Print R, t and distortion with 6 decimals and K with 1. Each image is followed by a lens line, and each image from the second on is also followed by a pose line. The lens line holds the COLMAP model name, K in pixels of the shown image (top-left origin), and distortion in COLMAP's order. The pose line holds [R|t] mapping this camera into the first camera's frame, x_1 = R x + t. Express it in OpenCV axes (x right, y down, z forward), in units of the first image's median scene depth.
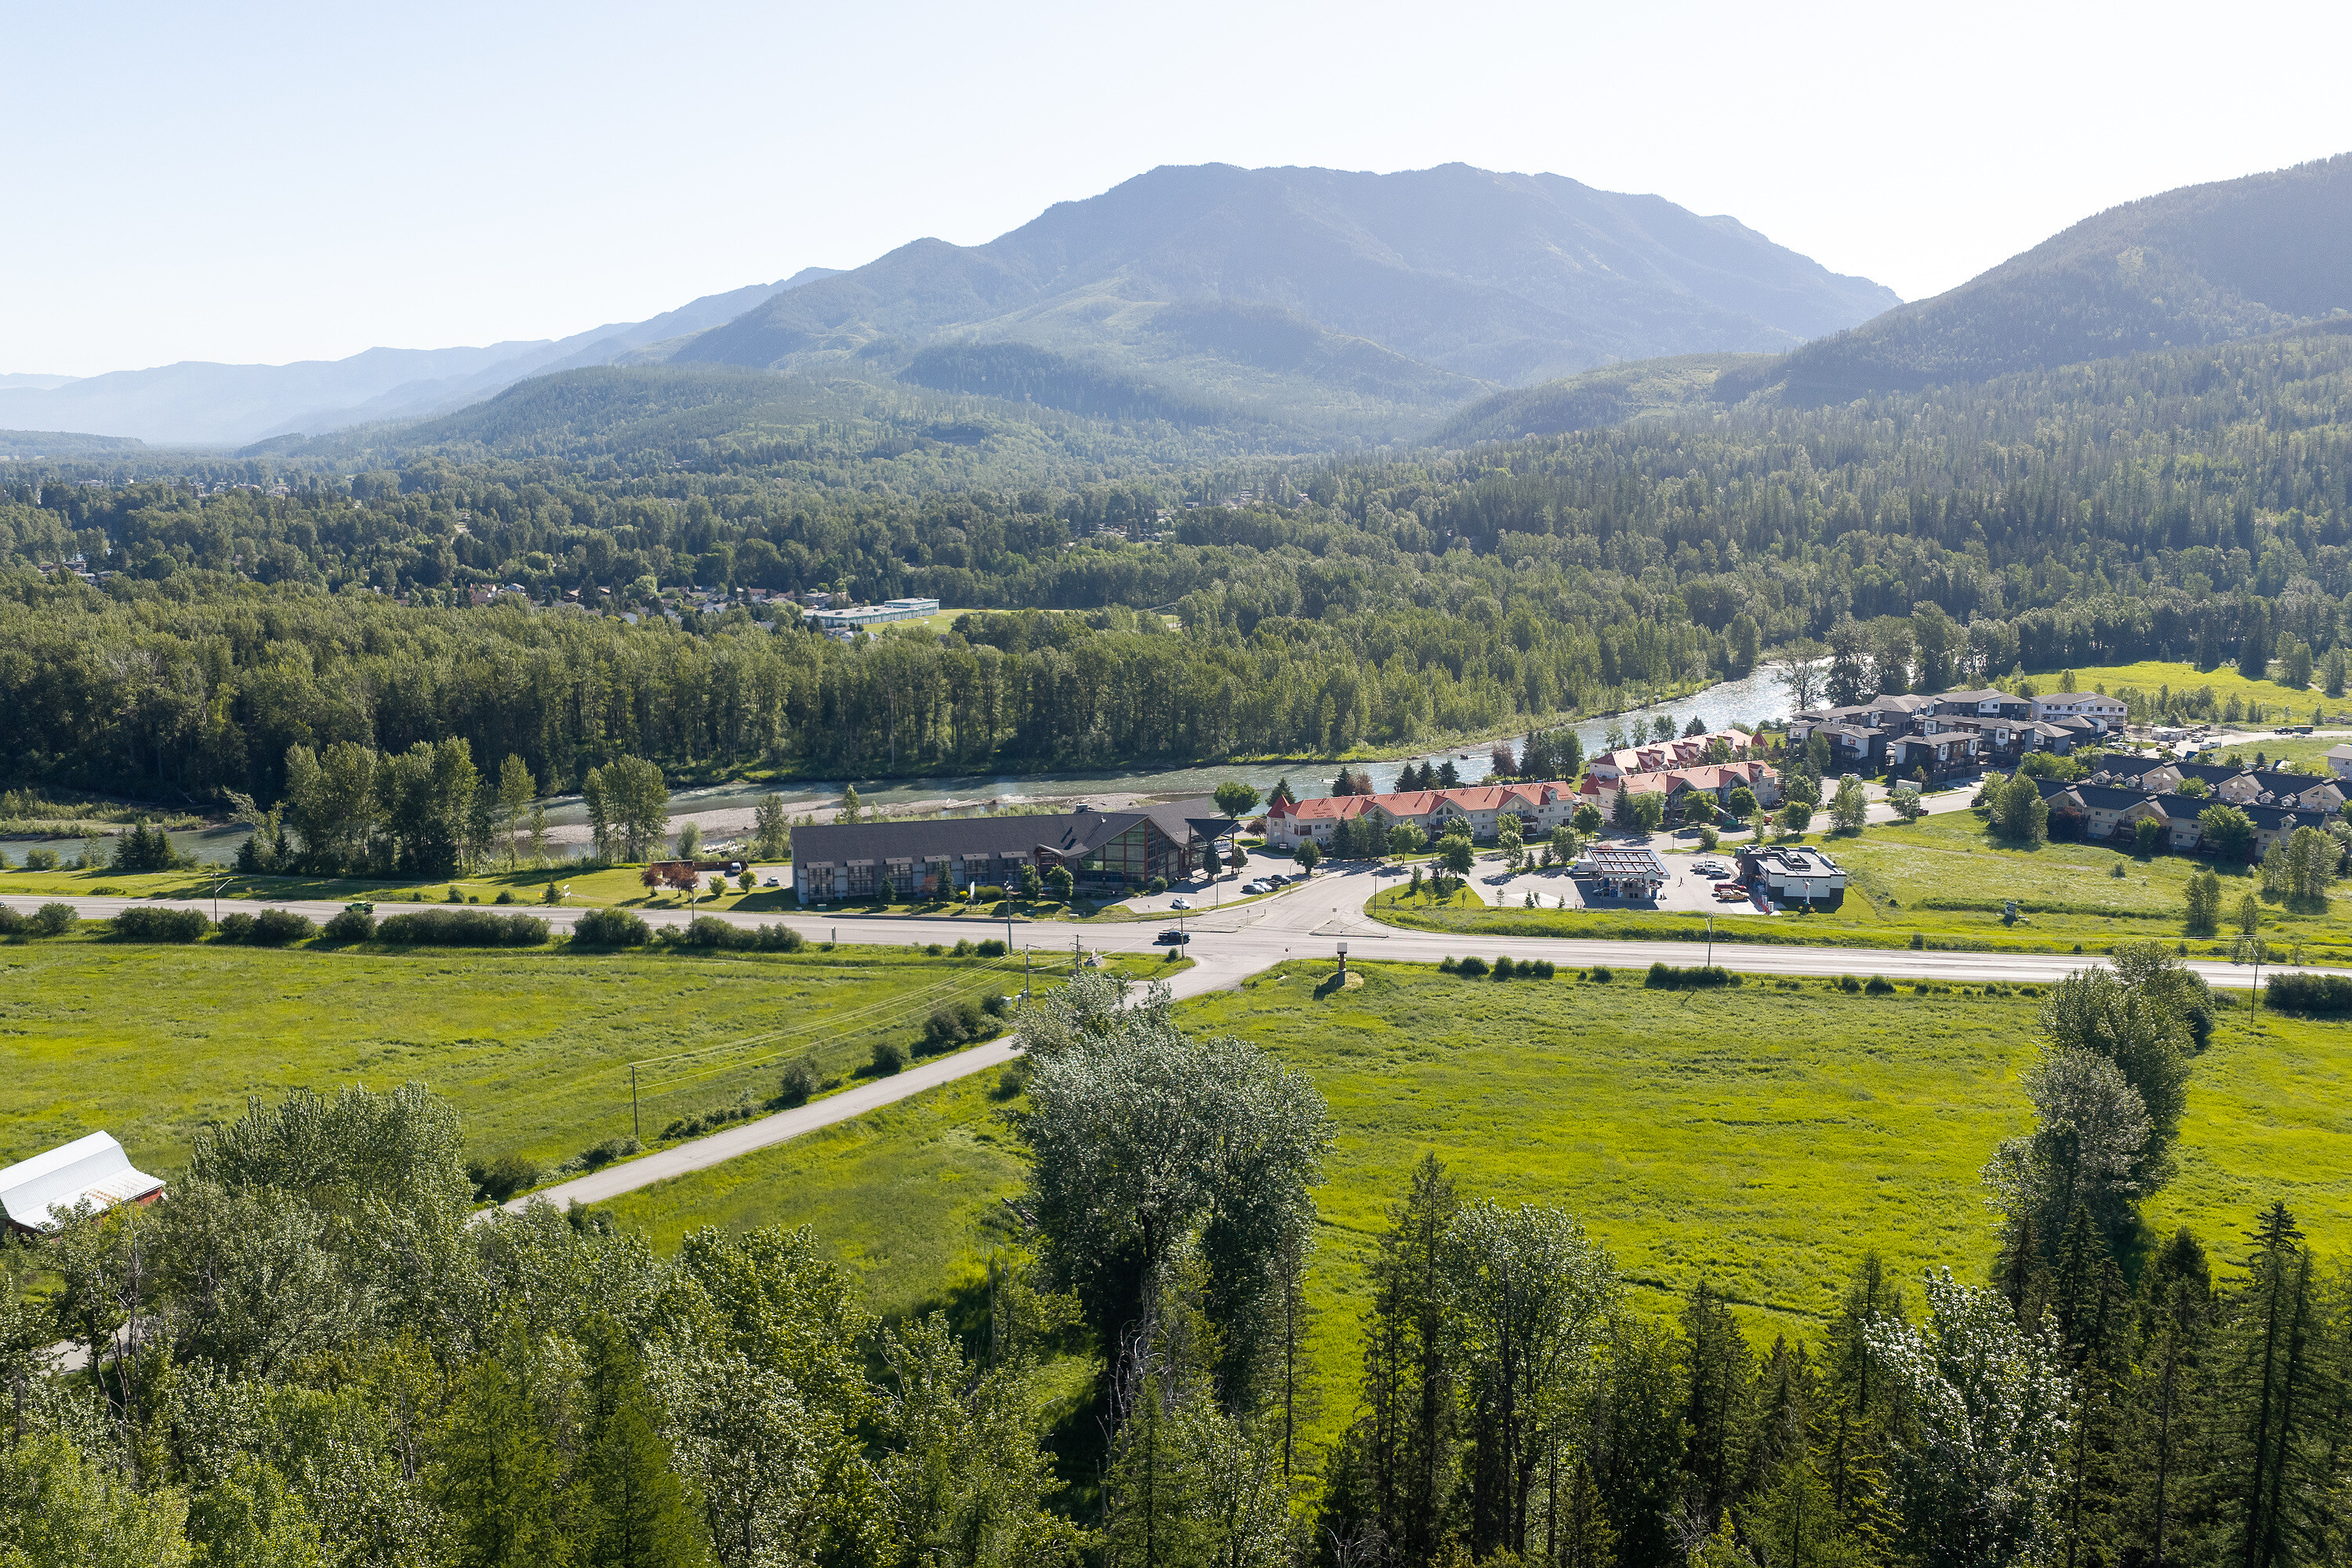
lens RADIAL K [[1937.8, 0, 1176.2], [0, 1937.8, 792.8], [0, 0, 1]] dist [0.015576, -0.024012]
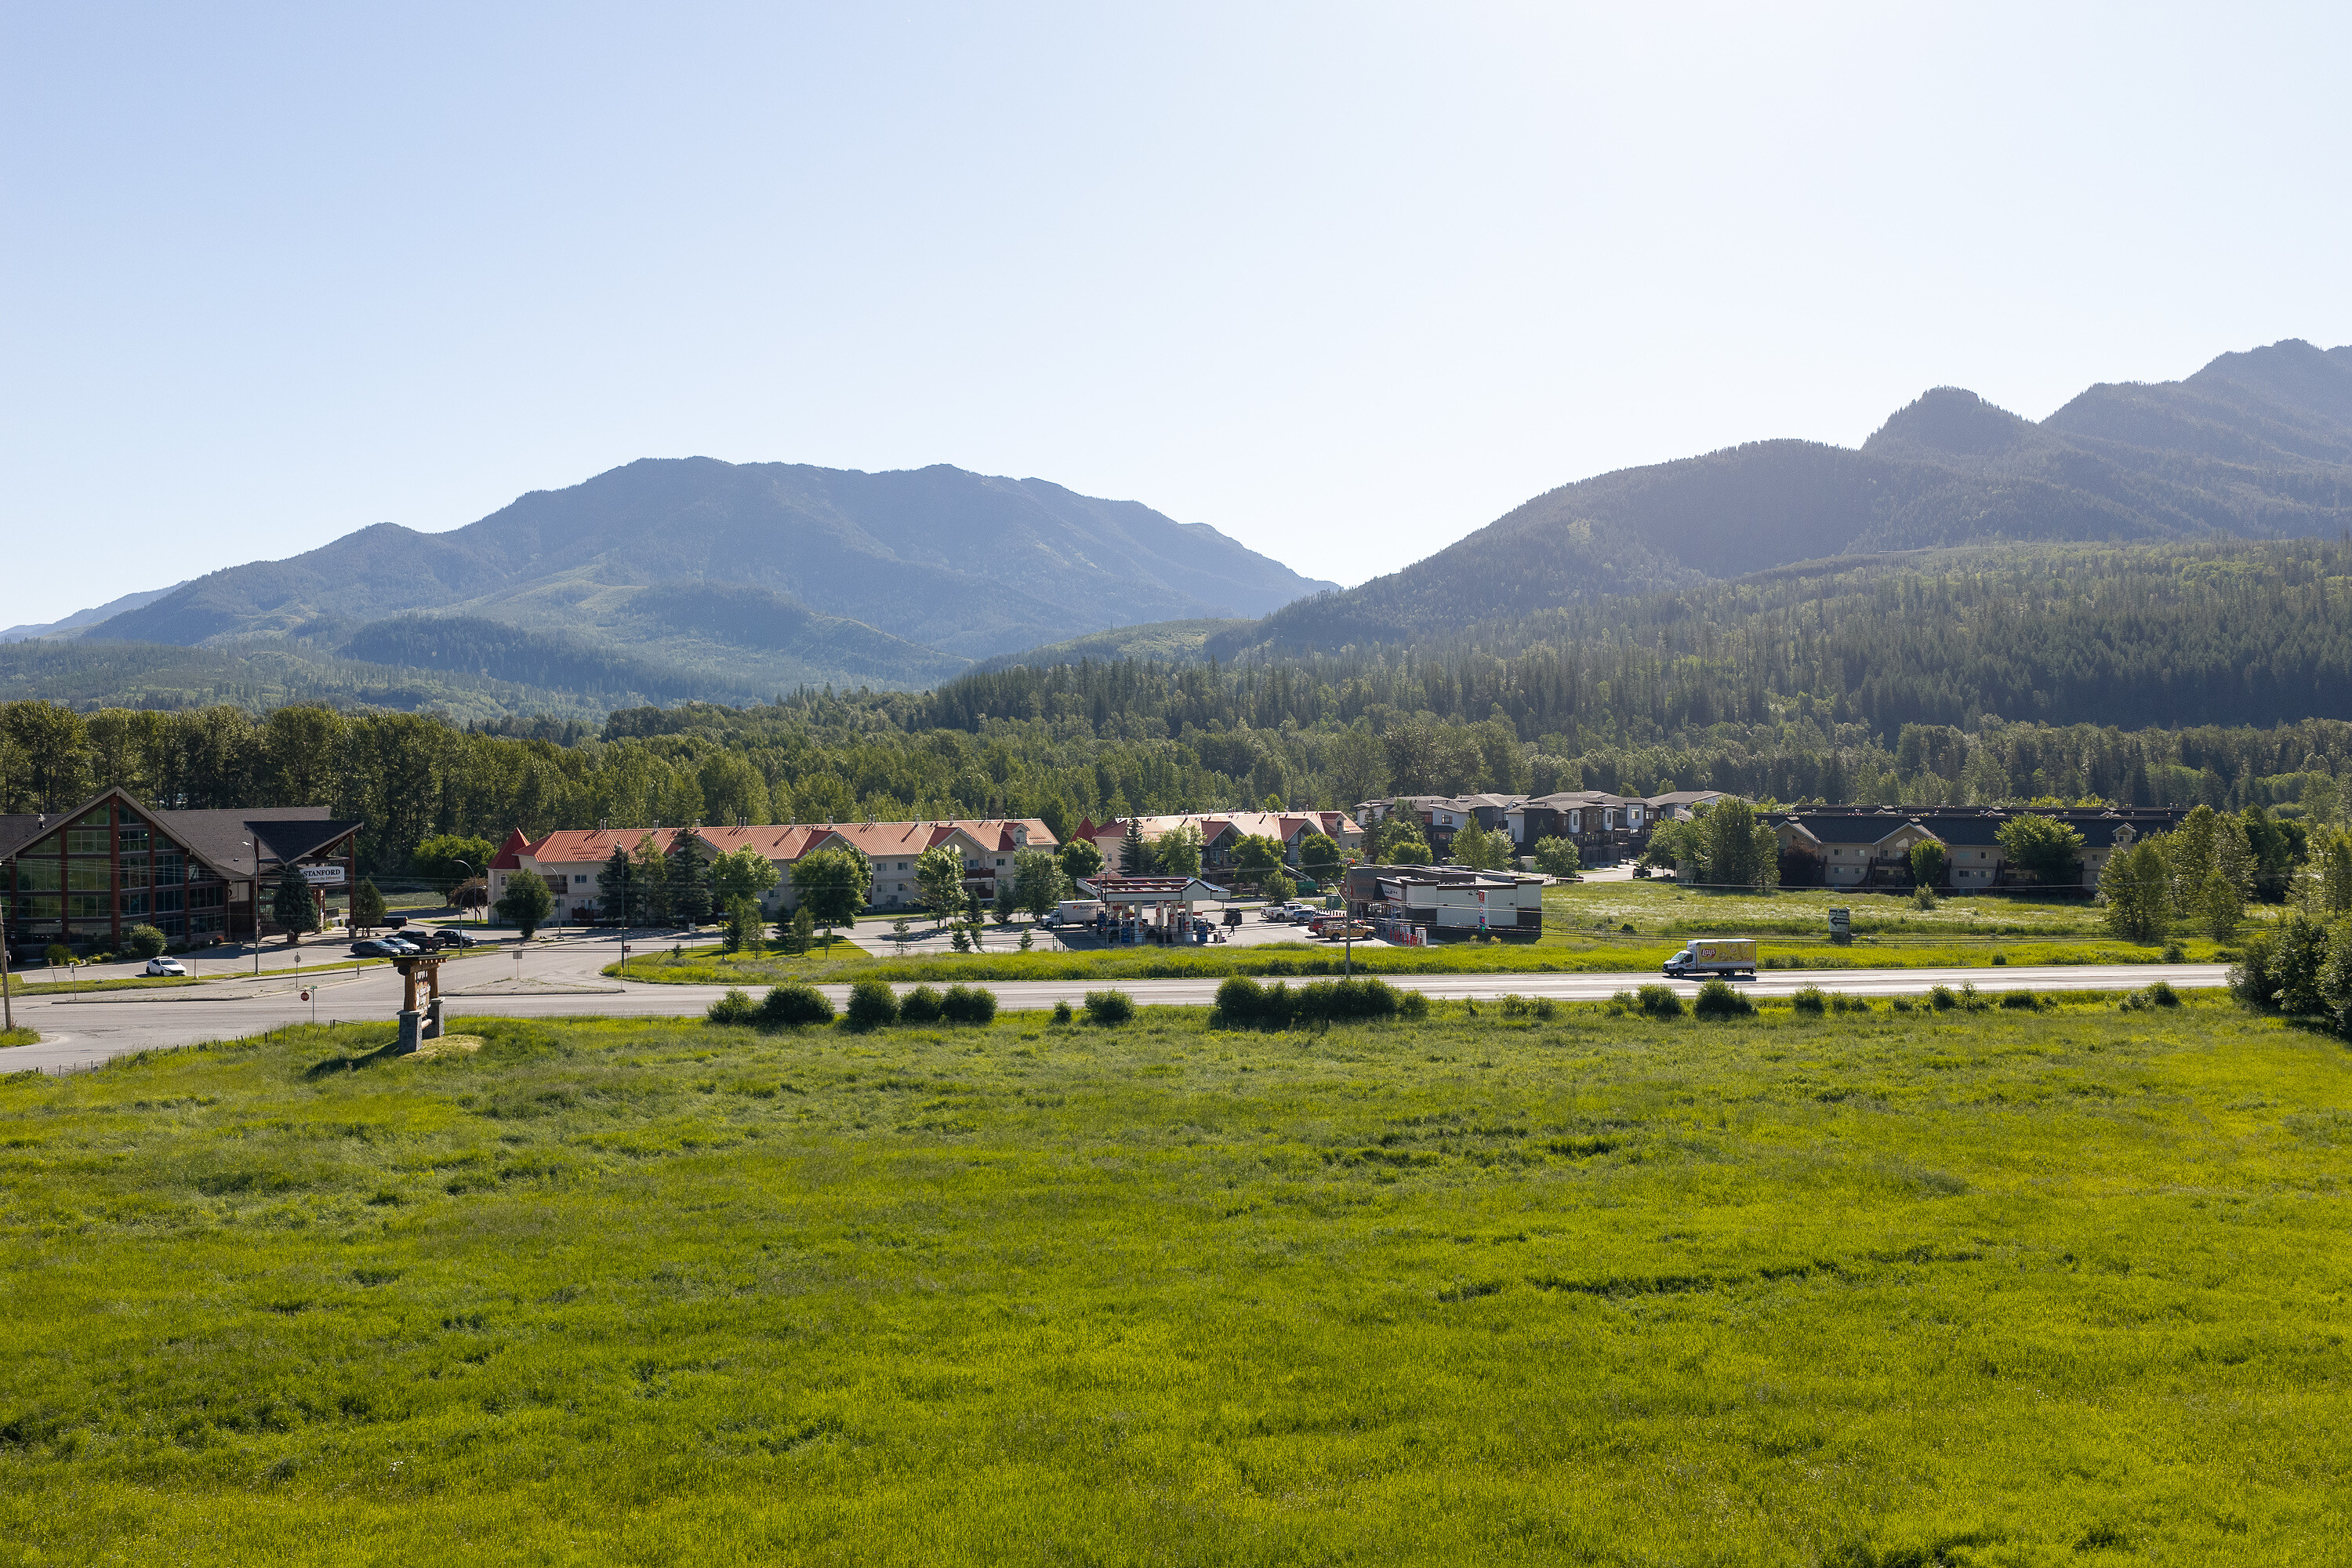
lens RADIAL K [[1679.9, 0, 1173.2], [0, 1679.9, 900.6], [0, 0, 1]] dist [0.064534, -0.104836]
pose [[0.967776, -0.014478, 0.251398, 0.044869], [0.050605, 0.989161, -0.137839, 0.037799], [-0.246677, 0.146119, 0.958019, 0.203276]]
